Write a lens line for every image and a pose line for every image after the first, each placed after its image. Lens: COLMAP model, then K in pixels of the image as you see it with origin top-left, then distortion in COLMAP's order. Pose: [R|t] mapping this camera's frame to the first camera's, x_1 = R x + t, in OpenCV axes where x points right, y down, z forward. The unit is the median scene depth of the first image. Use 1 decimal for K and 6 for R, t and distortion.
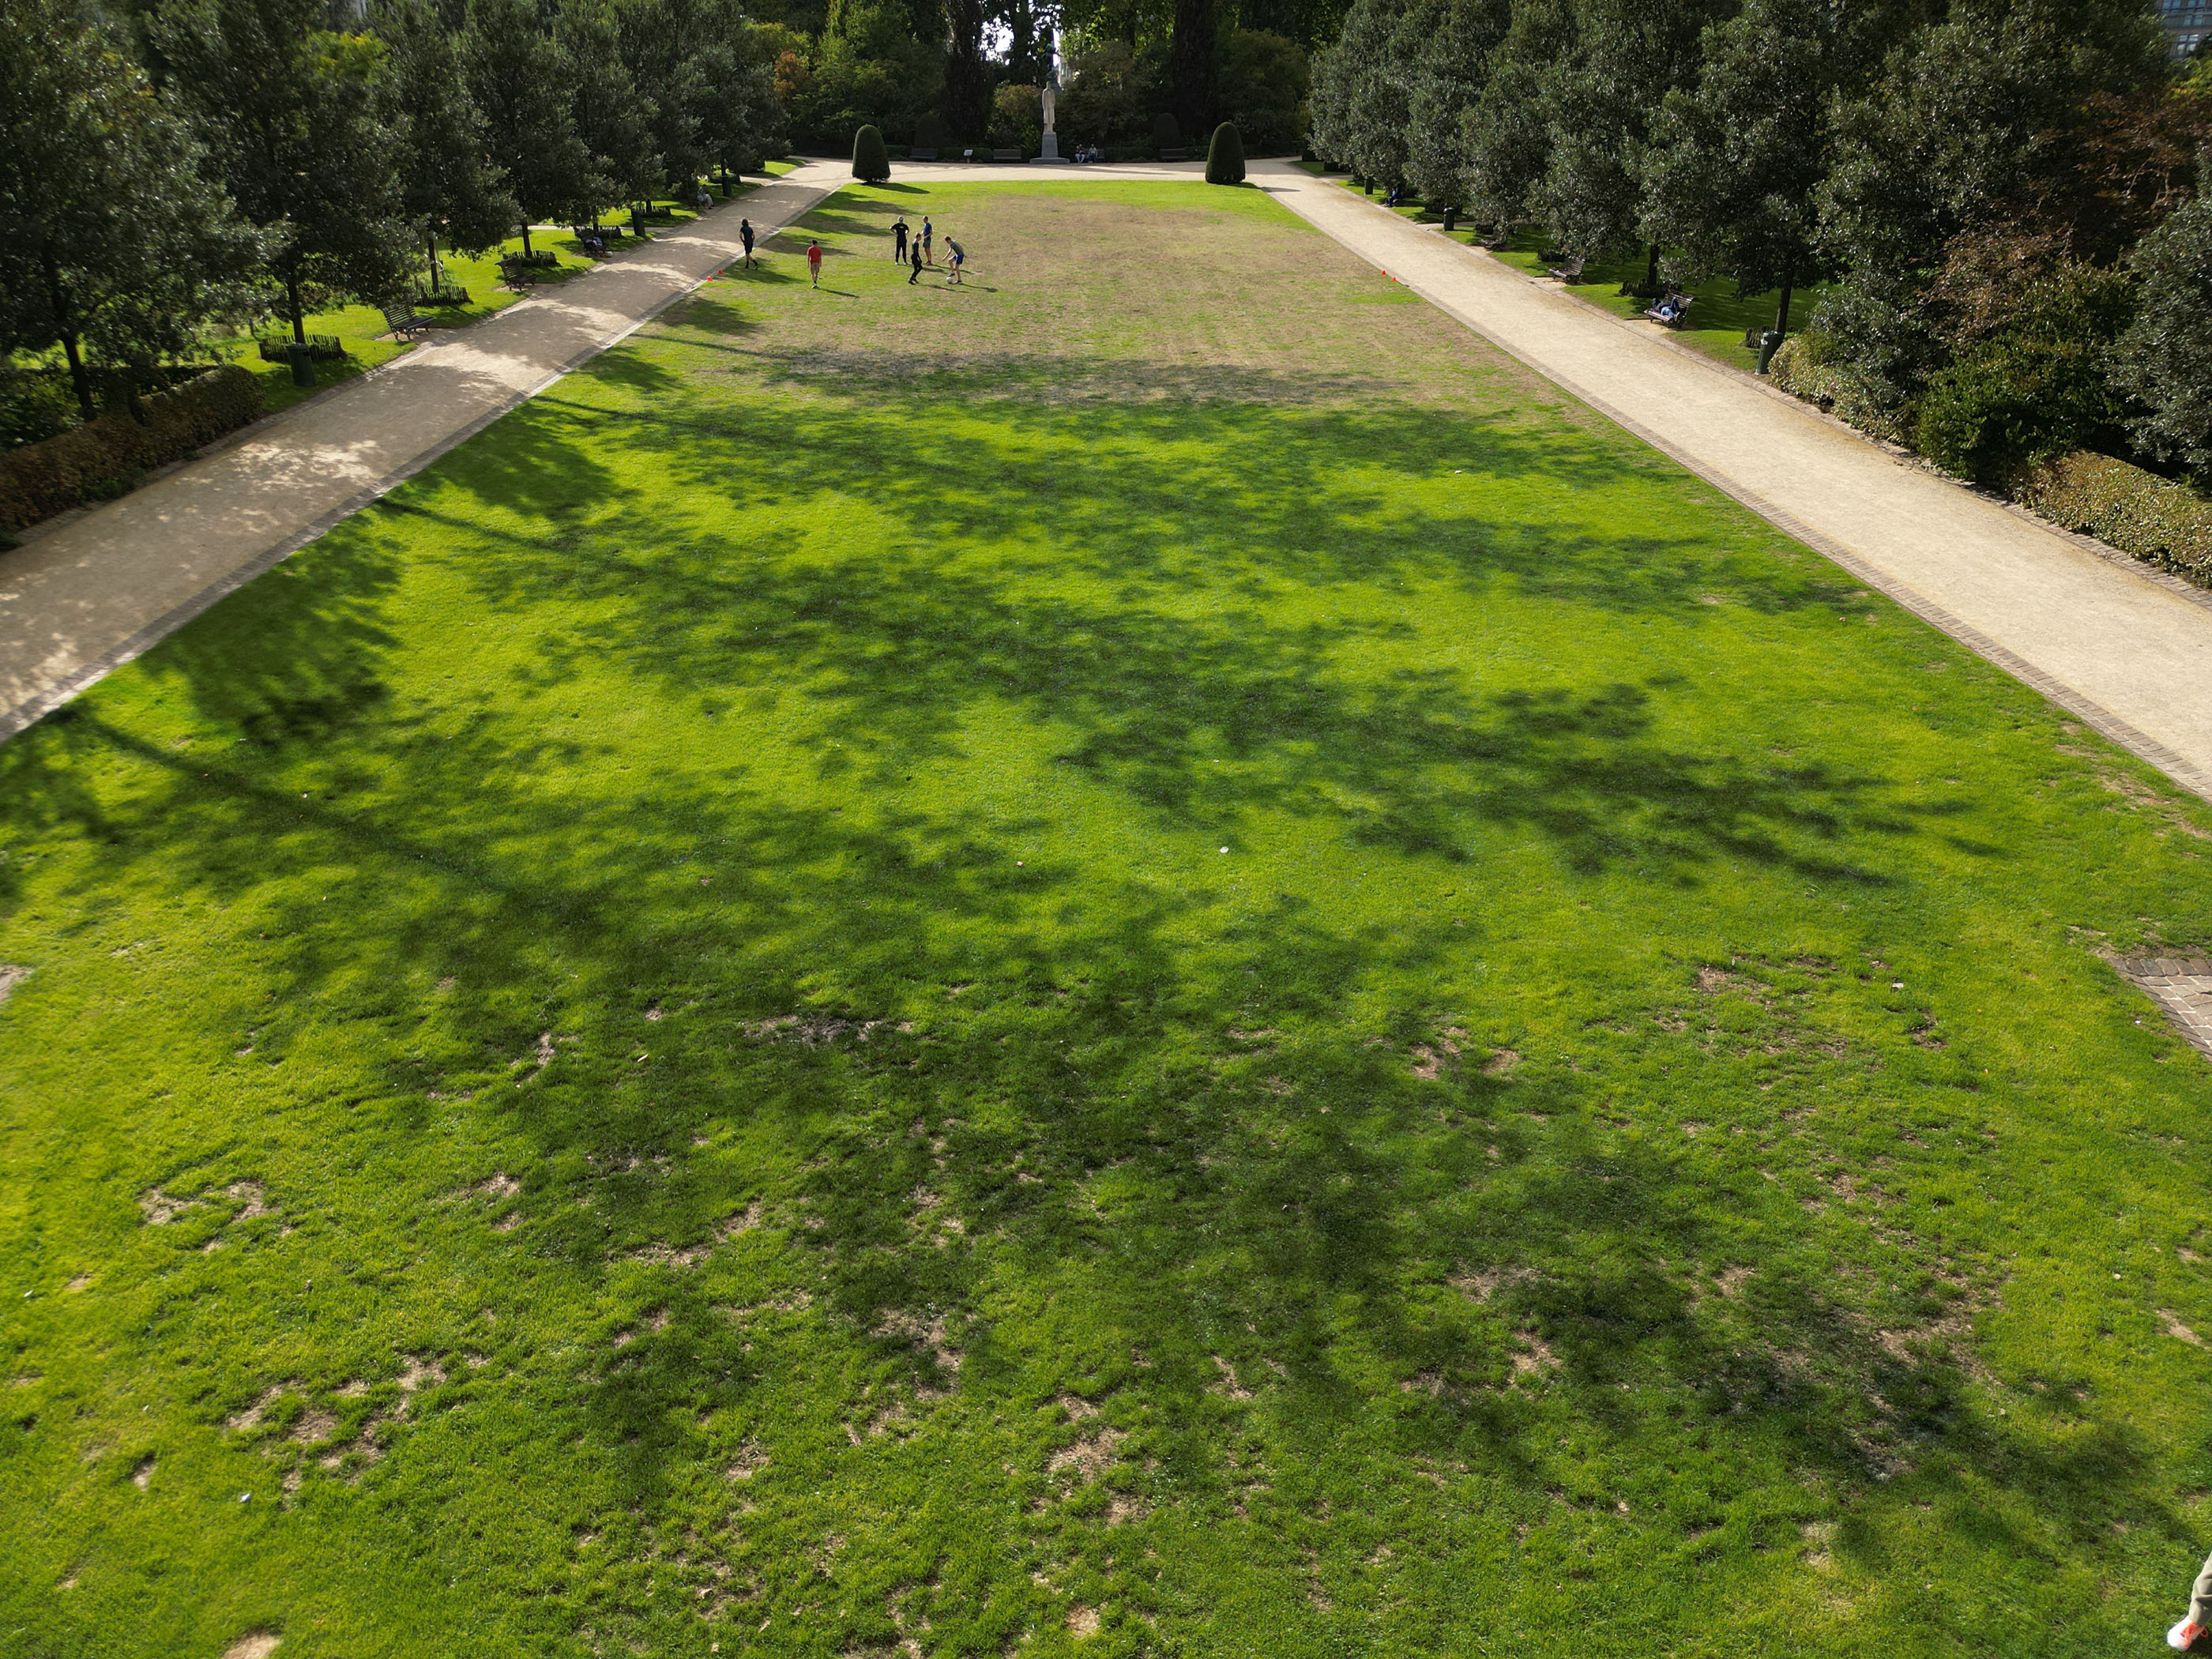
lens RADIAL K [[1548.1, 0, 1110.7], [0, 1548.1, 831.3], [0, 0, 1]] dist [-0.044565, -0.002733]
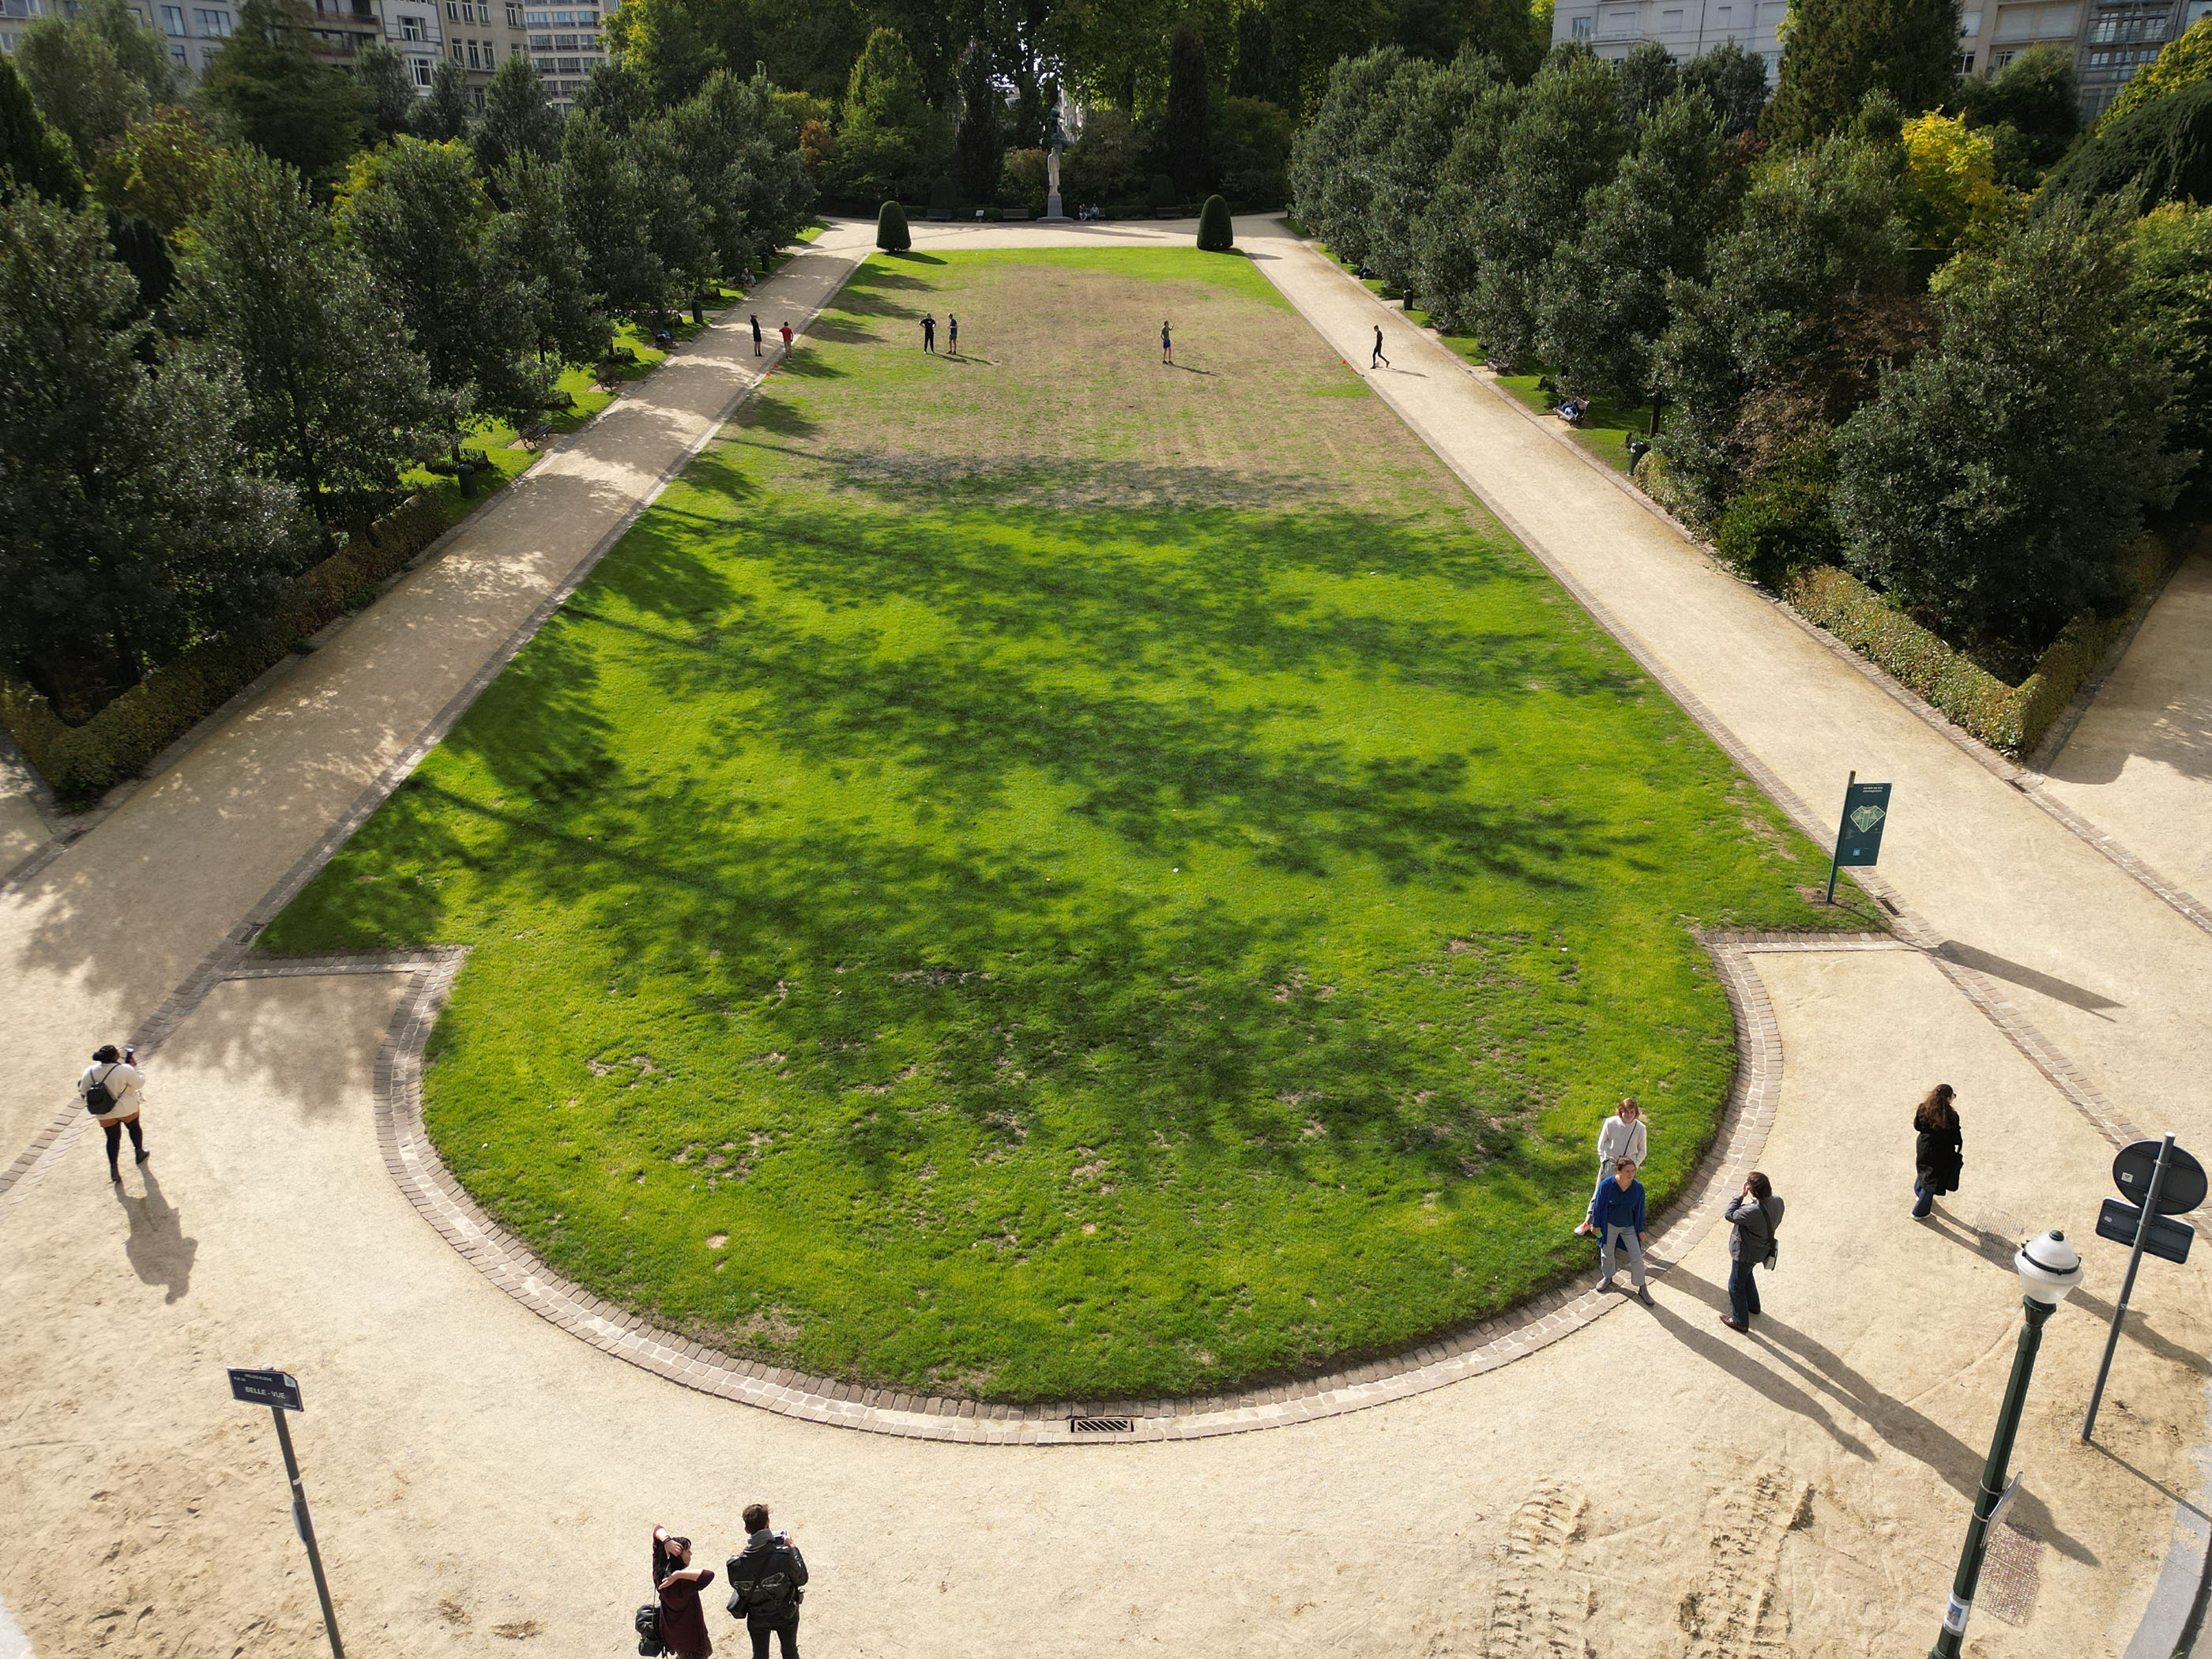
lens RADIAL K [[1548.1, 0, 1105.9], [0, 1548.1, 829.8], [0, 0, 1]] dist [-0.044565, -0.002733]
pose [[0.999945, -0.006801, -0.007974, 0.011926], [0.006790, 0.999976, -0.001471, -0.023340], [0.007984, 0.001416, 0.999967, -0.505232]]
